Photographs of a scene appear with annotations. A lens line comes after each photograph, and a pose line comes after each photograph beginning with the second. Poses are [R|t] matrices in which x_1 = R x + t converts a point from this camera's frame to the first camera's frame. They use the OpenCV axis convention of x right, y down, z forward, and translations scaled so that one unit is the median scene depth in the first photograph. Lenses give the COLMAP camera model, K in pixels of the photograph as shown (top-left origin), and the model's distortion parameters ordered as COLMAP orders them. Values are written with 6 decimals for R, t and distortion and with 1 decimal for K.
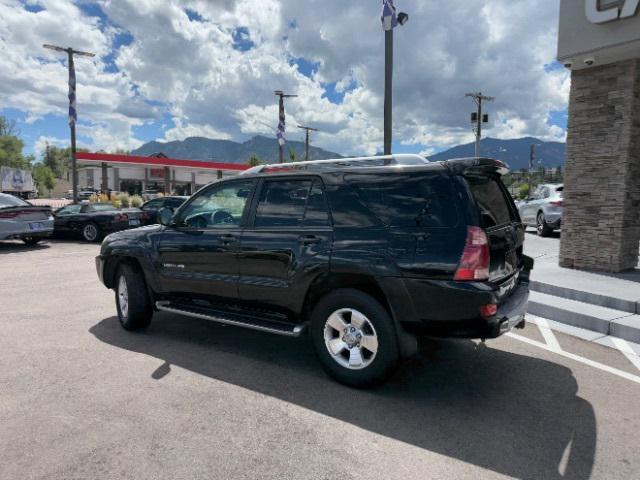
lens RADIAL K [[453.7, 0, 313.2], [0, 453.7, 242.0], [0, 0, 1]] dist [0.014636, -0.022945]
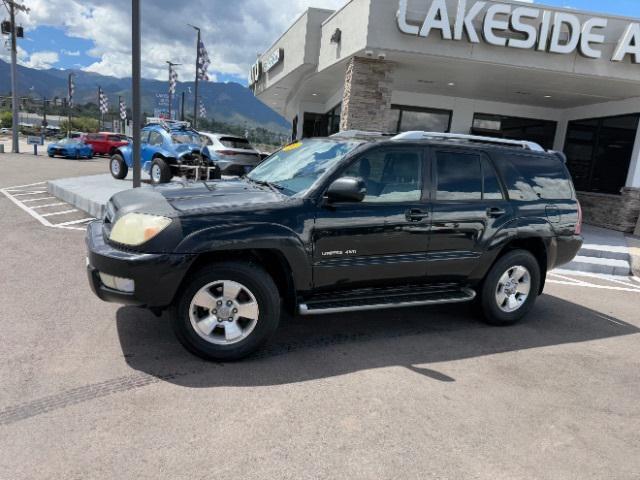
lens RADIAL K [[453.7, 0, 316.0], [0, 453.7, 245.3], [0, 0, 1]] dist [0.014636, -0.022945]
pose [[0.500446, -0.127698, 0.856298, -0.773400], [-0.003606, 0.988746, 0.149557, -0.057842], [-0.865760, -0.077933, 0.494354, 0.524794]]
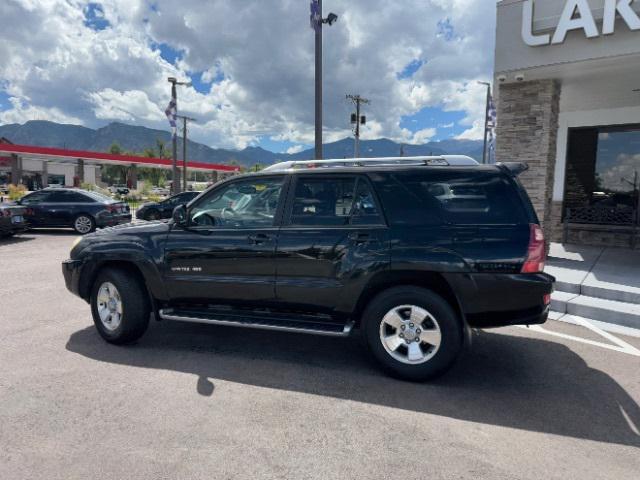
lens RADIAL K [[453.7, 0, 315.6], [0, 453.7, 235.9], [0, 0, 1]] dist [0.014636, -0.022945]
pose [[0.958460, -0.017756, 0.284674, -0.251321], [0.017779, 0.999839, 0.002503, -0.009498], [-0.284672, 0.002662, 0.958621, 0.046283]]
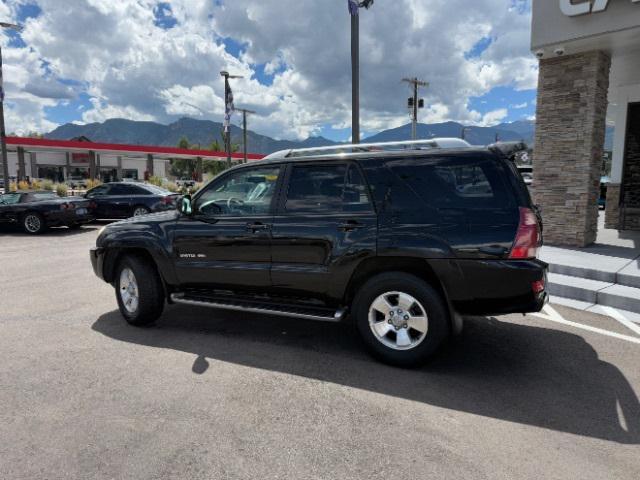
lens RADIAL K [[453.7, 0, 315.4], [0, 453.7, 240.9], [0, 0, 1]] dist [0.014636, -0.022945]
pose [[0.988457, -0.032439, 0.147990, -0.151499], [0.027627, 0.999024, 0.034459, -0.004116], [-0.148963, -0.029973, 0.988388, 0.012776]]
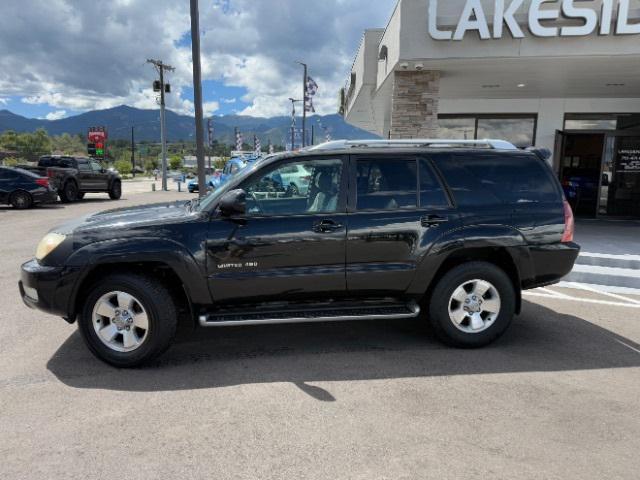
lens RADIAL K [[453.7, 0, 317.1], [0, 453.7, 241.7], [0, 0, 1]] dist [0.014636, -0.022945]
pose [[0.730407, -0.096377, 0.676178, -0.574686], [0.052794, 0.994999, 0.084791, -0.036024], [-0.680969, -0.026233, 0.731843, 0.274975]]
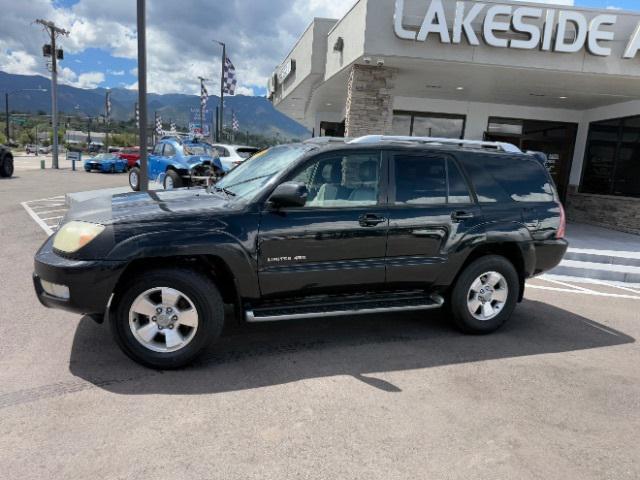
lens RADIAL K [[453.7, 0, 318.5], [0, 453.7, 242.2], [0, 0, 1]] dist [0.014636, -0.022945]
pose [[0.561458, -0.109858, 0.820180, -0.704453], [0.015479, 0.992369, 0.122325, -0.051744], [-0.827360, -0.055985, 0.558875, 0.429584]]
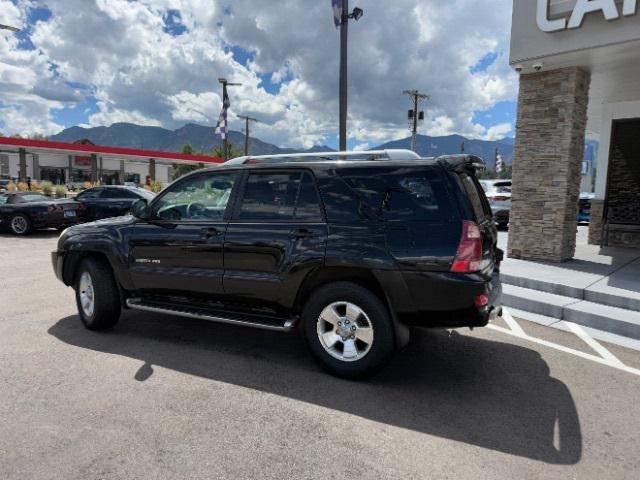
lens RADIAL K [[453.7, 0, 319.5], [0, 453.7, 240.6], [0, 0, 1]] dist [0.014636, -0.022945]
pose [[0.988364, -0.004132, 0.152052, -0.077471], [0.001942, 0.999892, 0.014550, -0.002508], [-0.152095, -0.014085, 0.988265, 0.007637]]
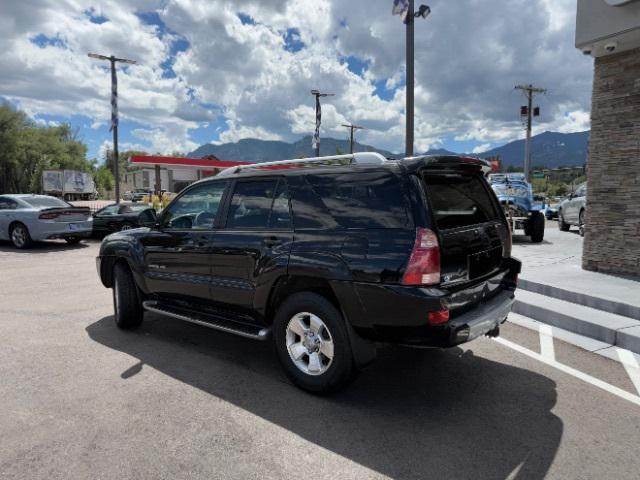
lens RADIAL K [[453.7, 0, 315.1], [0, 453.7, 240.4], [0, 0, 1]] dist [0.014636, -0.022945]
pose [[0.994325, 0.000248, -0.106387, 0.121221], [-0.000344, 1.000000, -0.000878, -0.004442], [0.106387, 0.000910, 0.994324, 0.021079]]
